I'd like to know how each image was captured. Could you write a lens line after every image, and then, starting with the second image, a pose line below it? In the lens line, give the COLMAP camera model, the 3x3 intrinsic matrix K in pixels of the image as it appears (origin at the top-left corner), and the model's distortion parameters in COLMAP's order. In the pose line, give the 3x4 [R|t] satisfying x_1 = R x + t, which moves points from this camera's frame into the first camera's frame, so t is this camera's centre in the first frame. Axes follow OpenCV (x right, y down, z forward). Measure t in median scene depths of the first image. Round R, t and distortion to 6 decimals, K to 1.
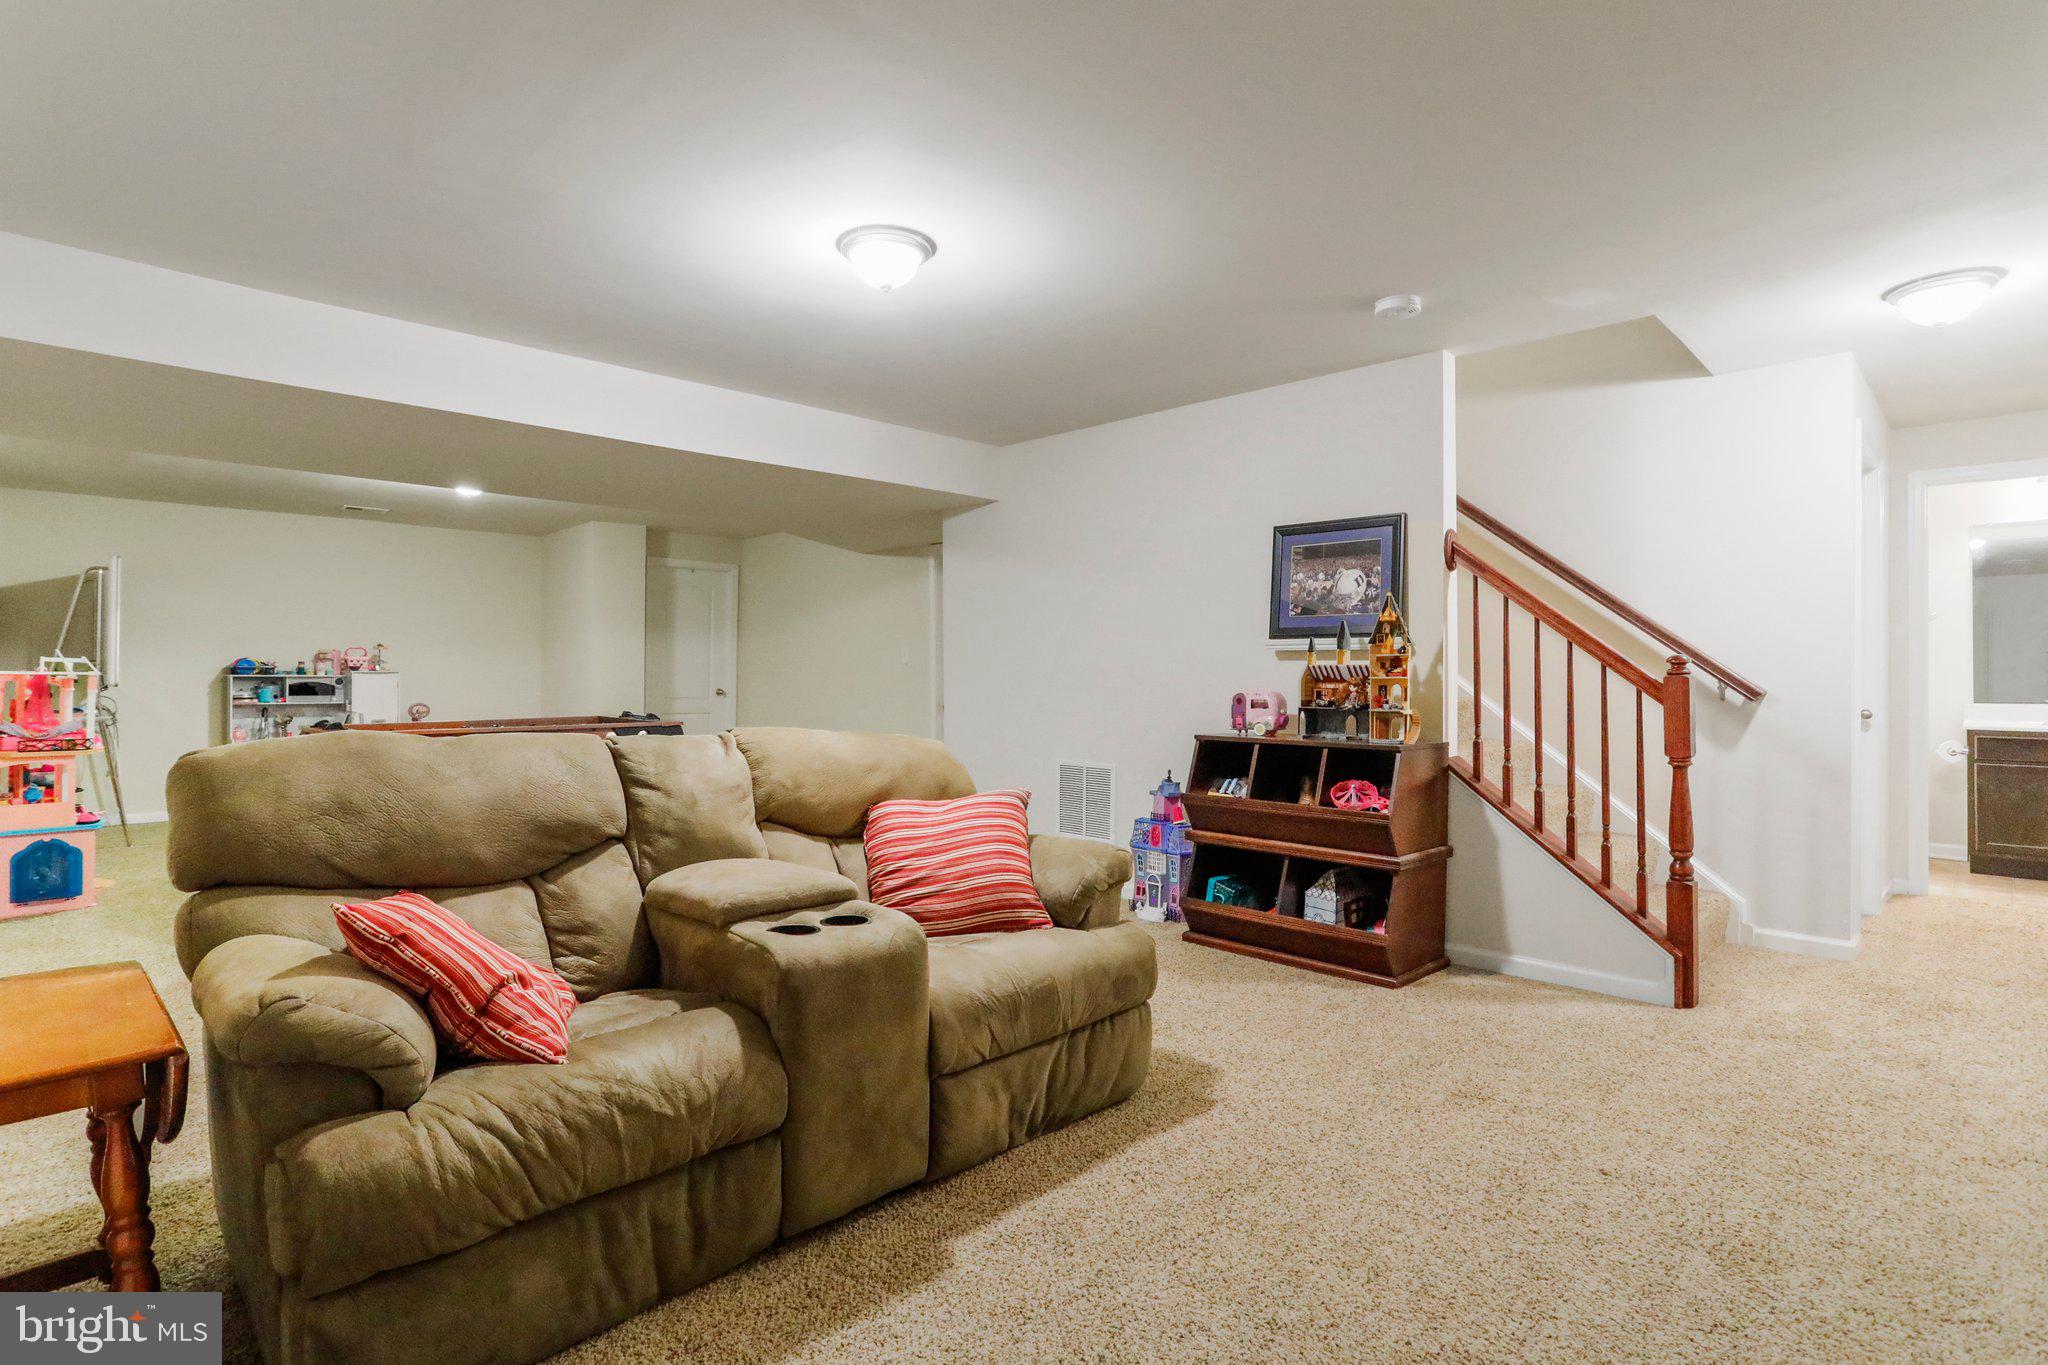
lens RADIAL K [[1015.9, 0, 1019.2], [0, 1015.9, 672.5], [0, 0, 1]] dist [-0.005128, 0.001263]
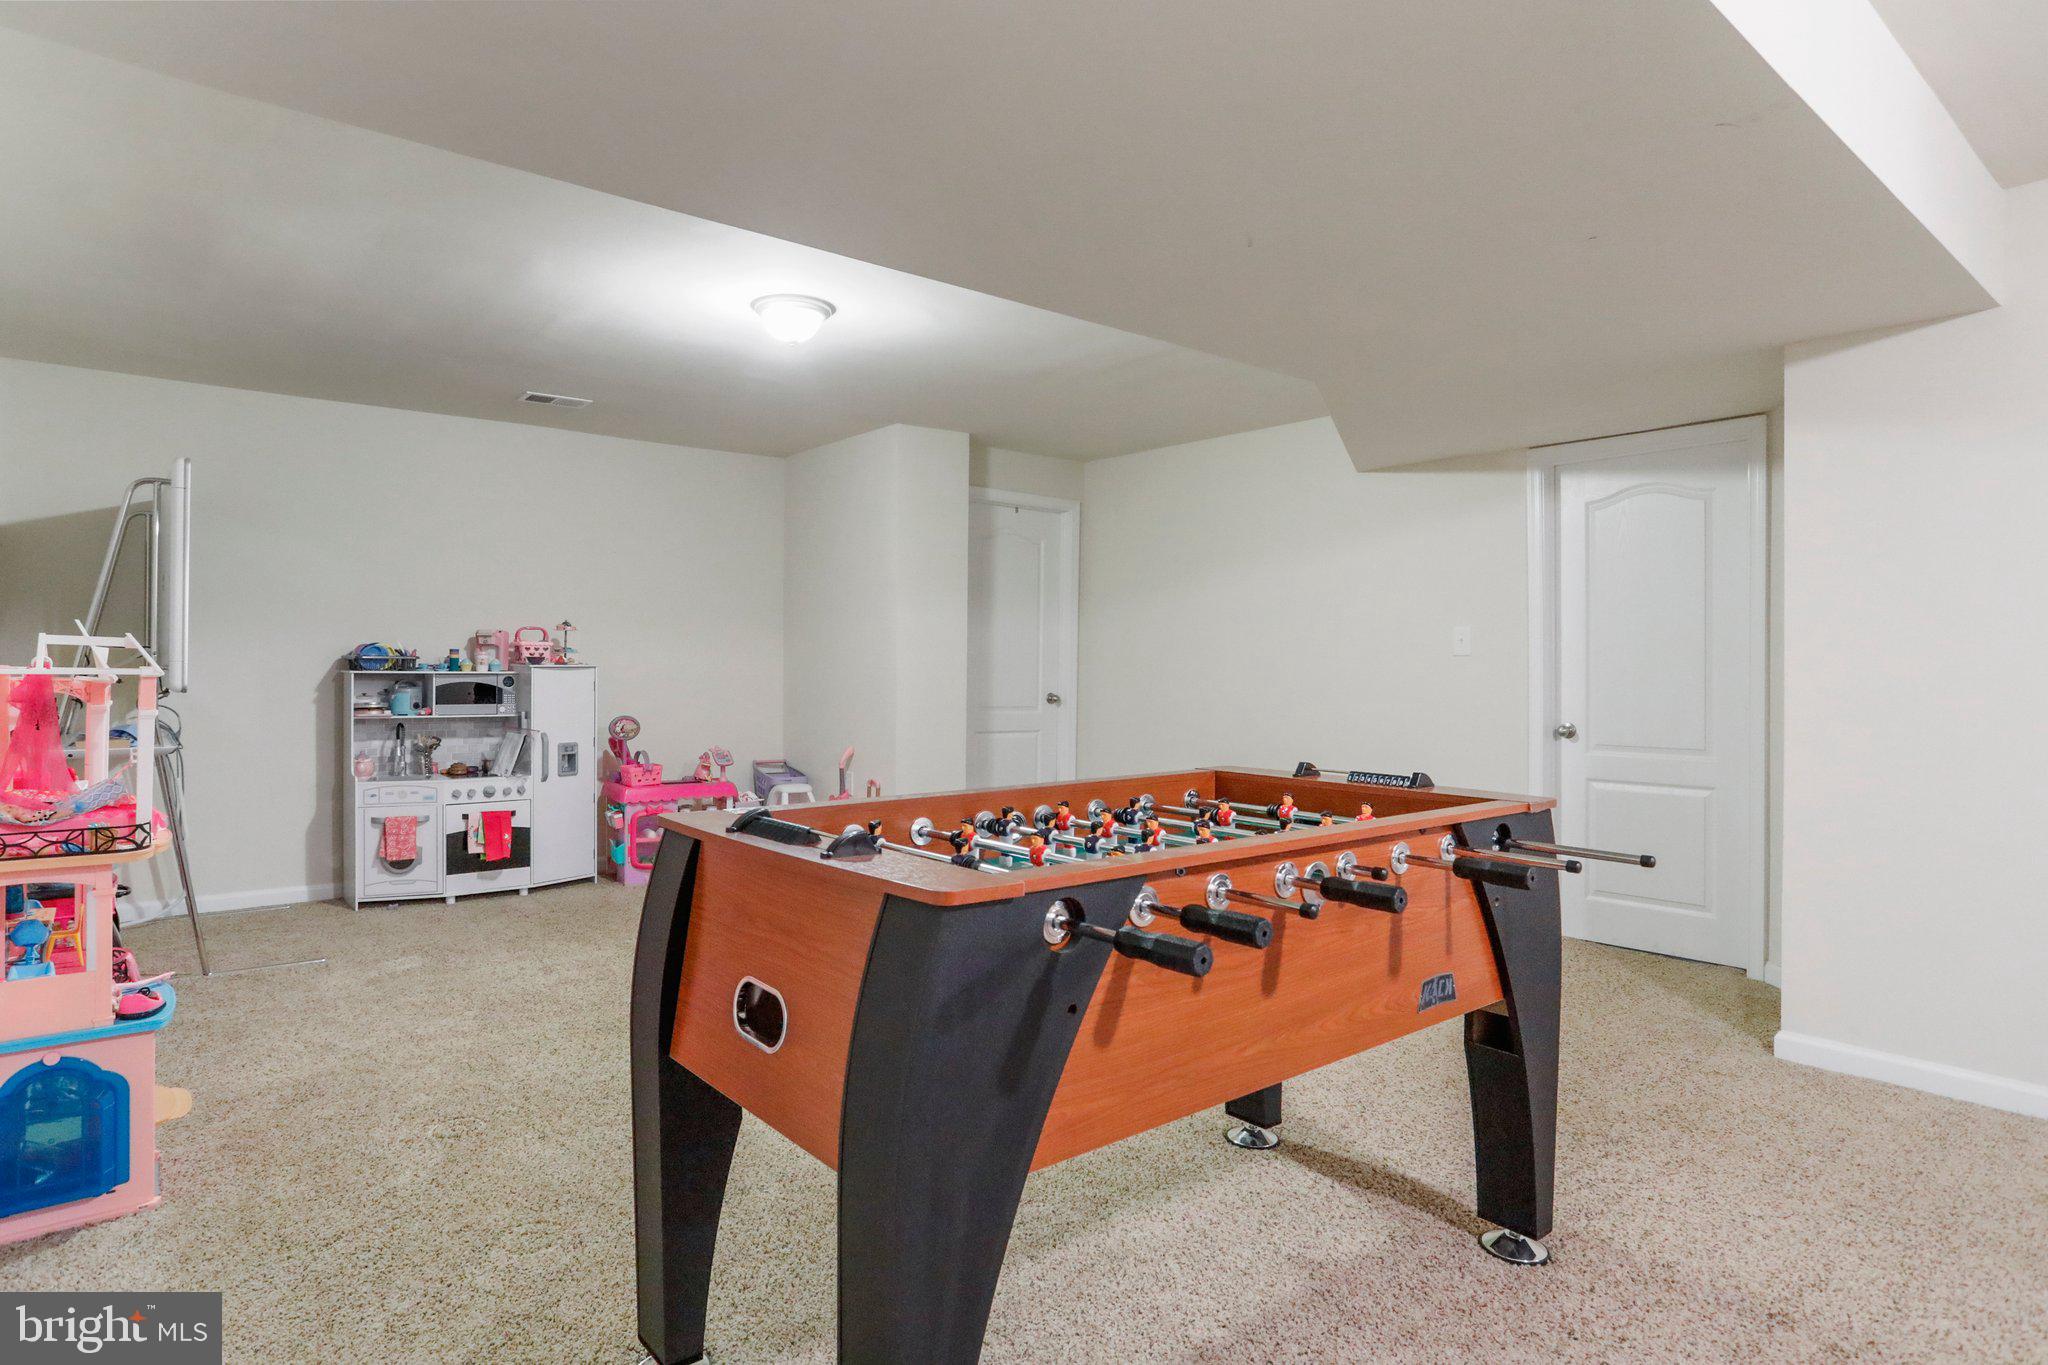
lens RADIAL K [[1152.6, 0, 1019.1], [0, 1152.6, 670.8], [0, 0, 1]] dist [-0.020790, 0.005309]
pose [[0.996426, 0.003536, -0.084398, -0.315694], [-0.003189, 0.999986, 0.004247, -0.001717], [0.084412, -0.003962, 0.996423, 0.342038]]
